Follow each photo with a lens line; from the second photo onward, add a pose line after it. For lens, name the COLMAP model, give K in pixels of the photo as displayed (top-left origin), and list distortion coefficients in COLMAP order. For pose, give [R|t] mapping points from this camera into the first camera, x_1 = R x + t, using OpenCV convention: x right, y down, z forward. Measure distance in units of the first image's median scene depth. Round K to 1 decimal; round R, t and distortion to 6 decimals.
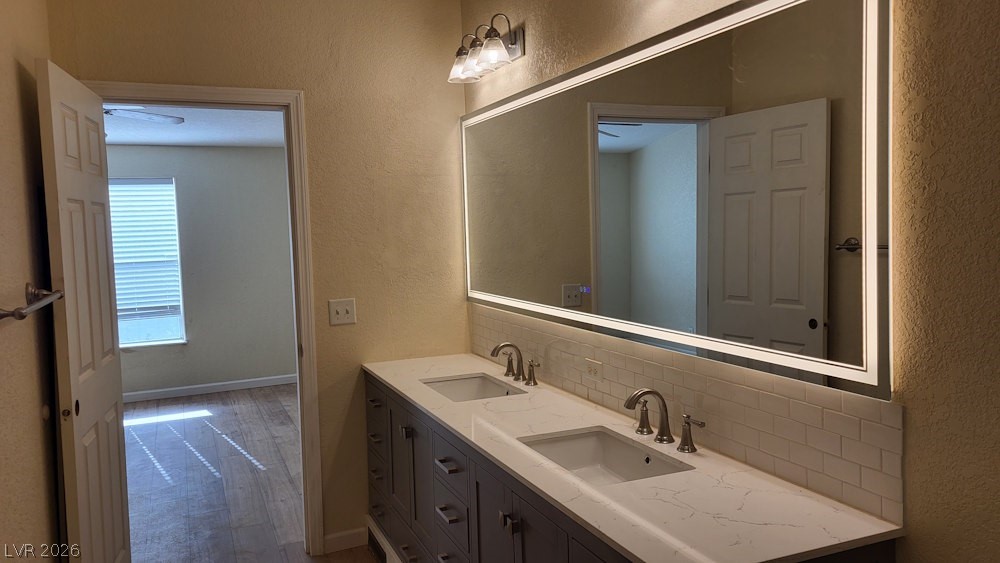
lens RADIAL K [[751.5, 0, 500.2], [0, 751.5, 277.0], [0, 0, 1]] dist [0.042428, -0.008018]
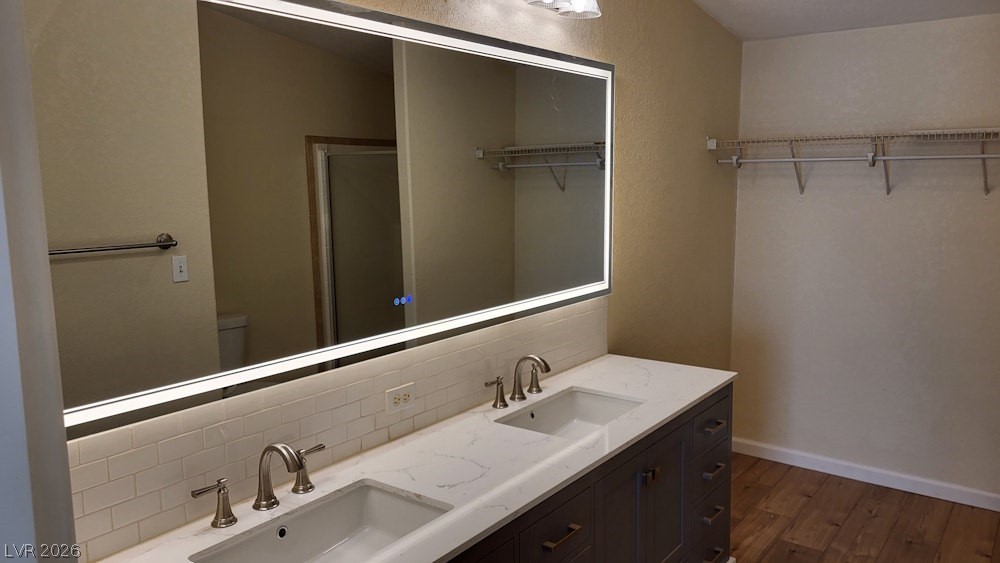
lens RADIAL K [[751.5, 0, 502.5], [0, 751.5, 284.0], [0, 0, 1]] dist [0.042428, -0.008018]
pose [[-0.504621, -0.076030, 0.859986, -0.705436], [0.094271, 0.985306, 0.142425, -0.115881], [-0.858178, 0.152942, -0.490039, 1.466195]]
